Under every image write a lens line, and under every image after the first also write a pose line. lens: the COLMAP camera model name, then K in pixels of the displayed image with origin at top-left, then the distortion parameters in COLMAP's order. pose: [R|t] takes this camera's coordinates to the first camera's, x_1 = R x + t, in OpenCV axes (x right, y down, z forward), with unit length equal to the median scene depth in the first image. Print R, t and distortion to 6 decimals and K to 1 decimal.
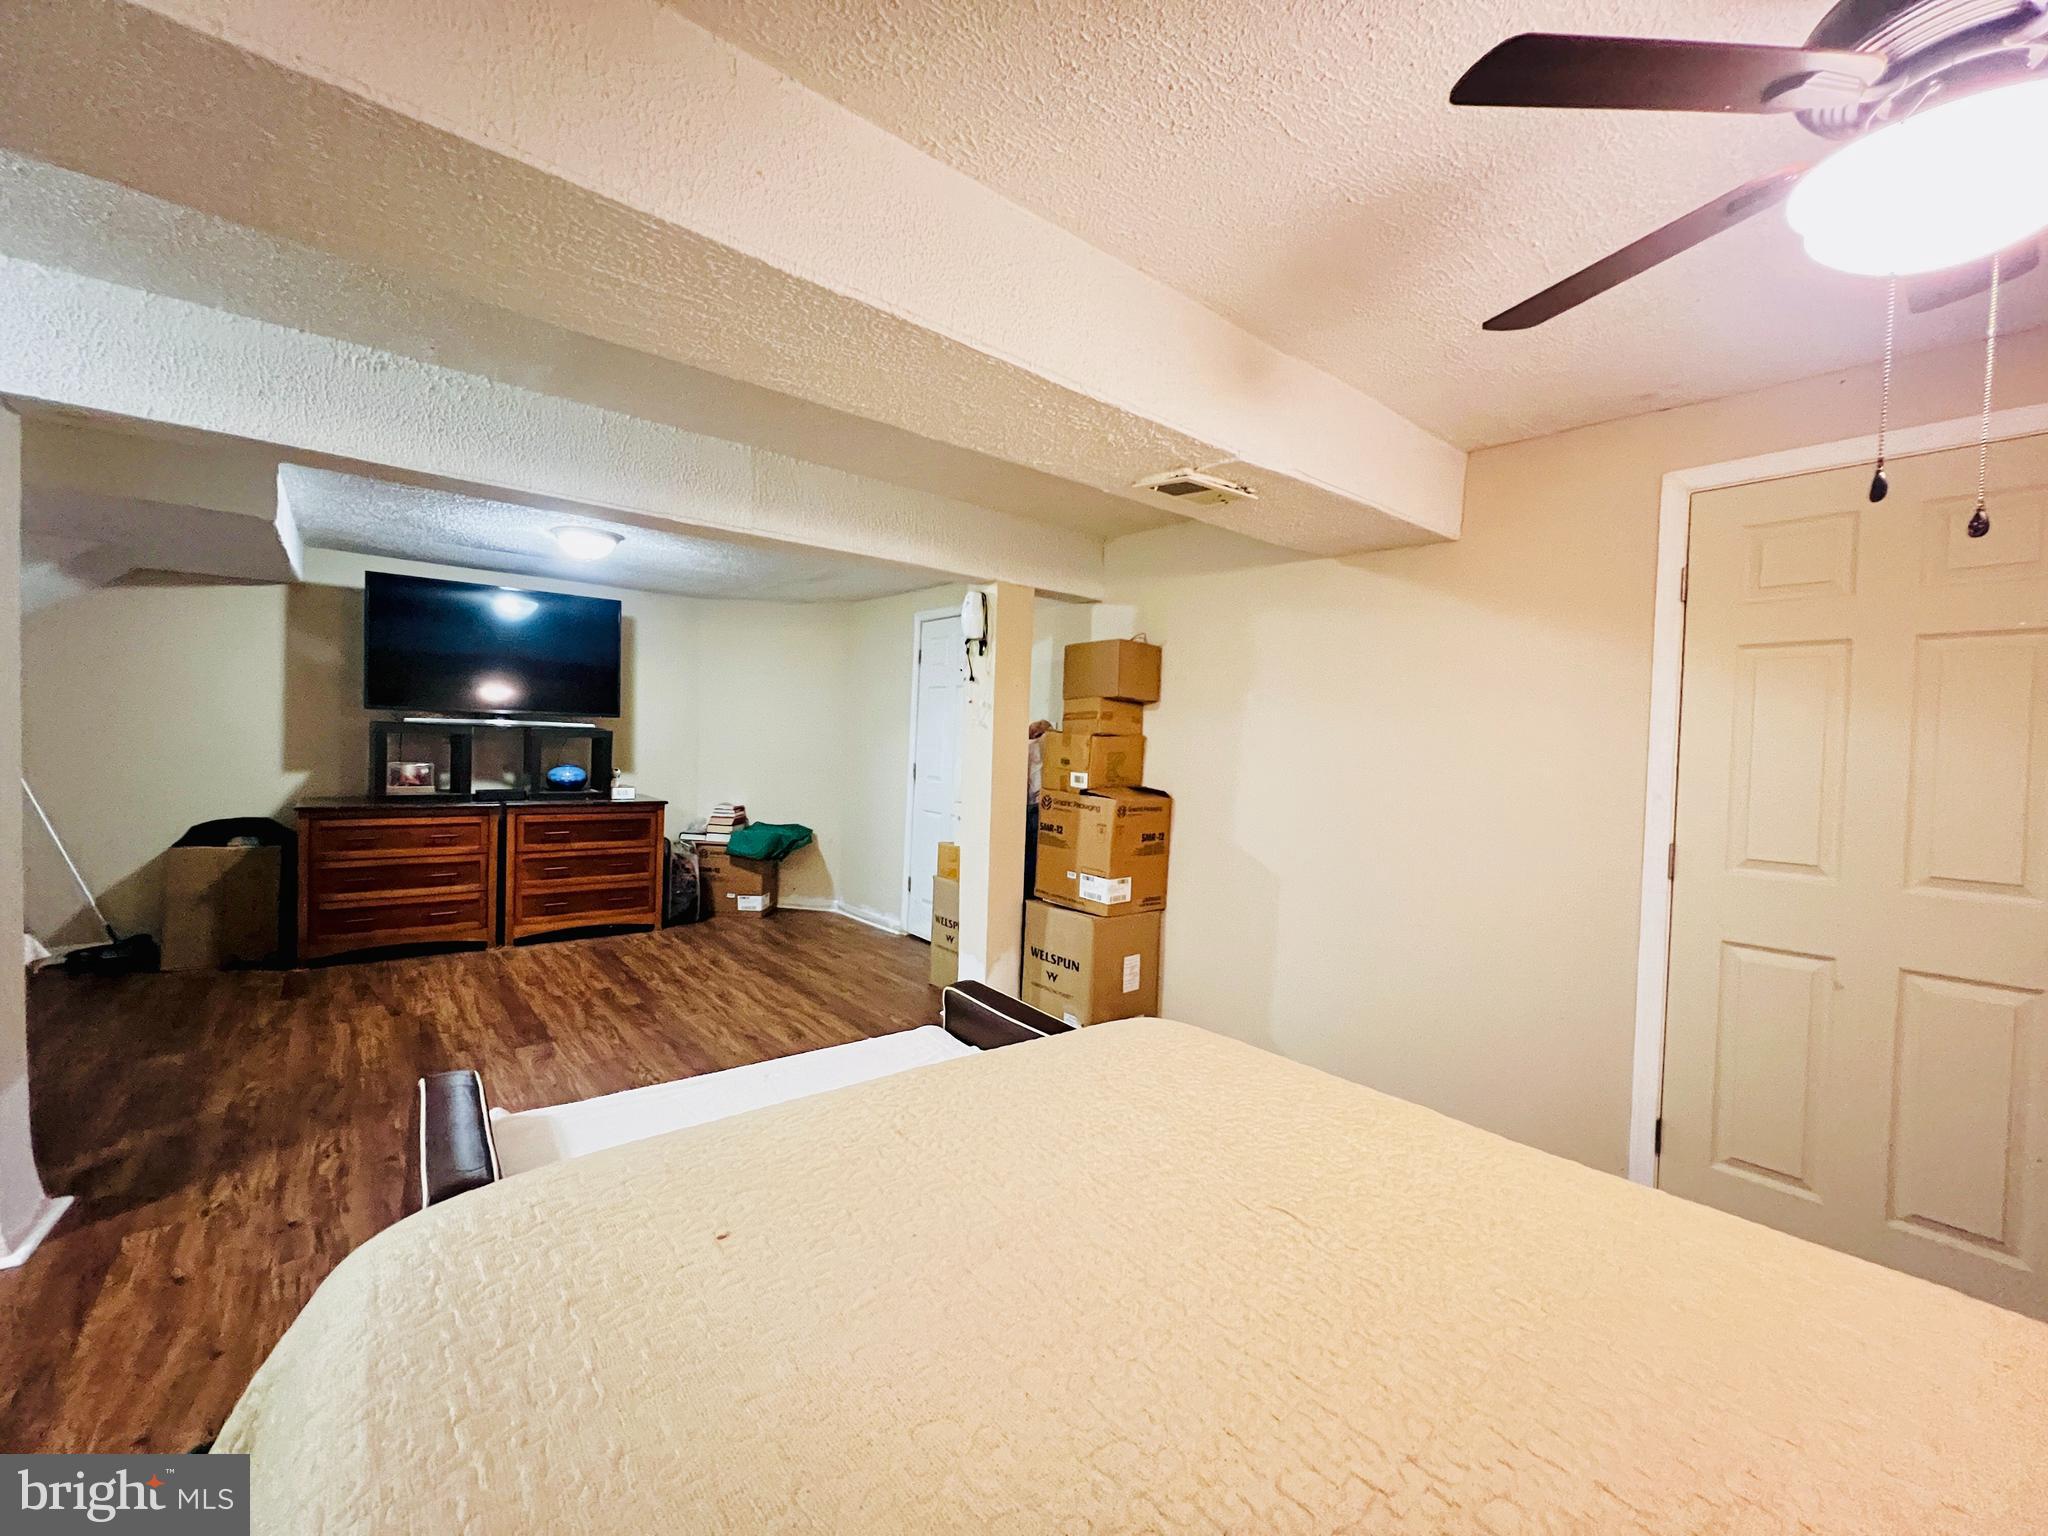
lens RADIAL K [[826.6, 0, 1010.1], [0, 826.6, 759.3], [0, 0, 1]] dist [0.000140, -0.000429]
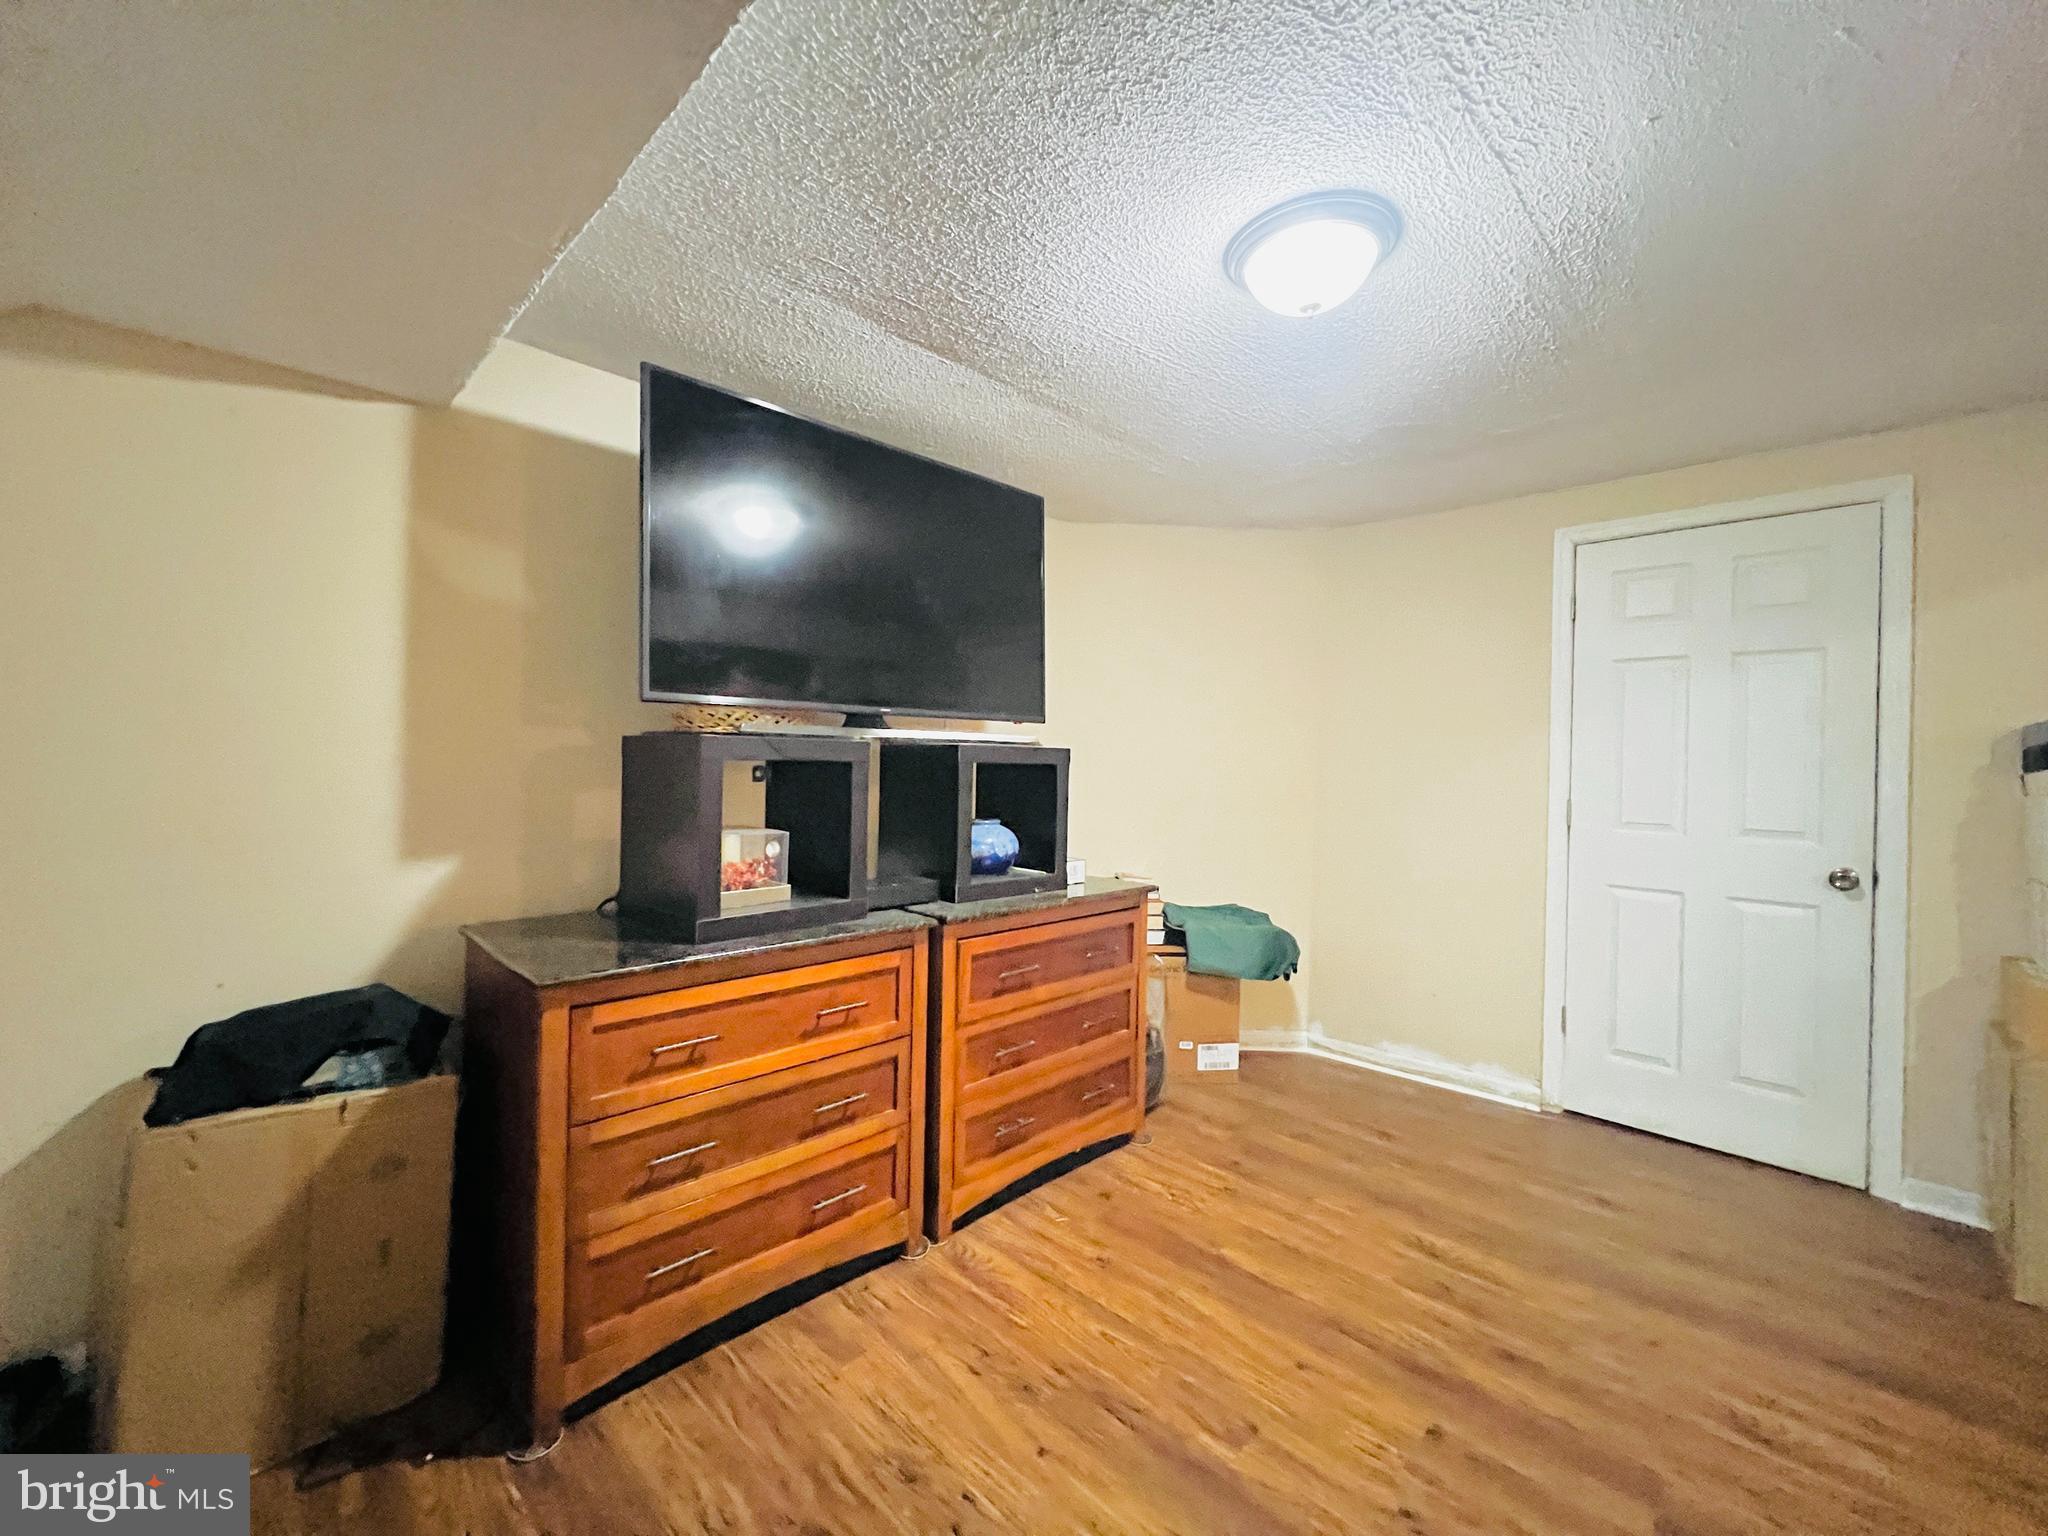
lens RADIAL K [[826.6, 0, 1031.9], [0, 826.6, 765.1], [0, 0, 1]] dist [0.000140, -0.000429]
pose [[0.992777, -0.015042, 0.119030, -0.643150], [0.017263, 0.999695, -0.017647, -0.019370], [-0.118728, 0.019574, 0.992734, 0.582713]]
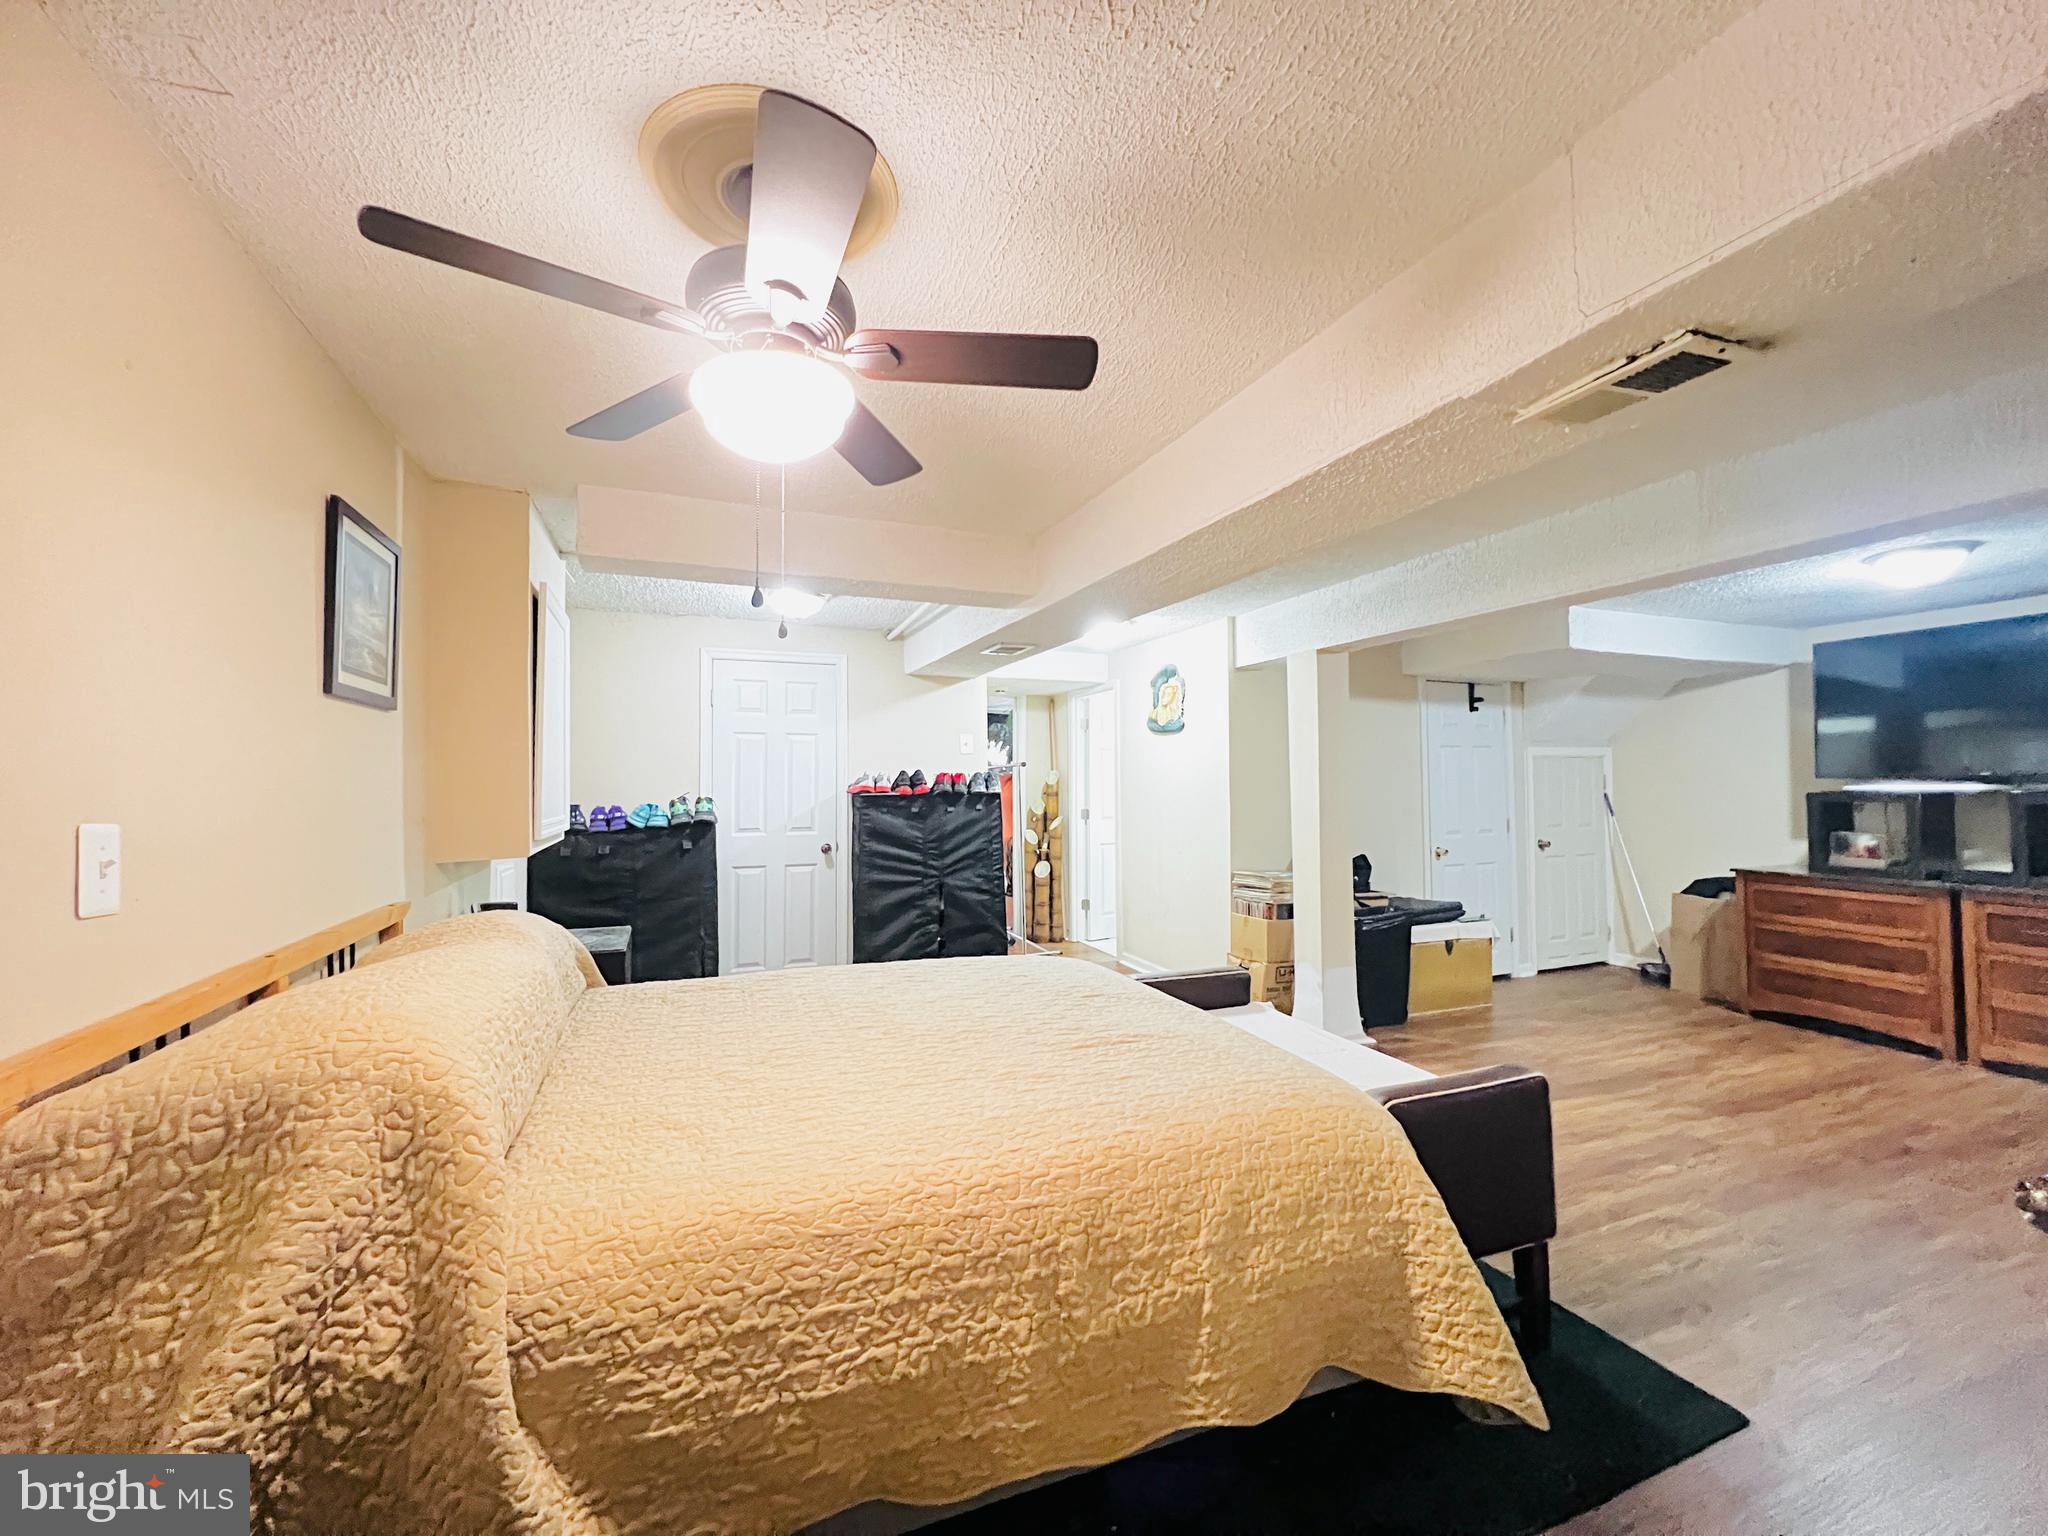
lens RADIAL K [[826.6, 0, 1025.5], [0, 826.6, 765.4], [0, 0, 1]] dist [0.000140, -0.000429]
pose [[-0.295006, -0.060919, -0.953551, 0.474196], [-0.031216, 0.998047, -0.054104, 0.007306], [0.954985, 0.013805, -0.296332, 0.374034]]
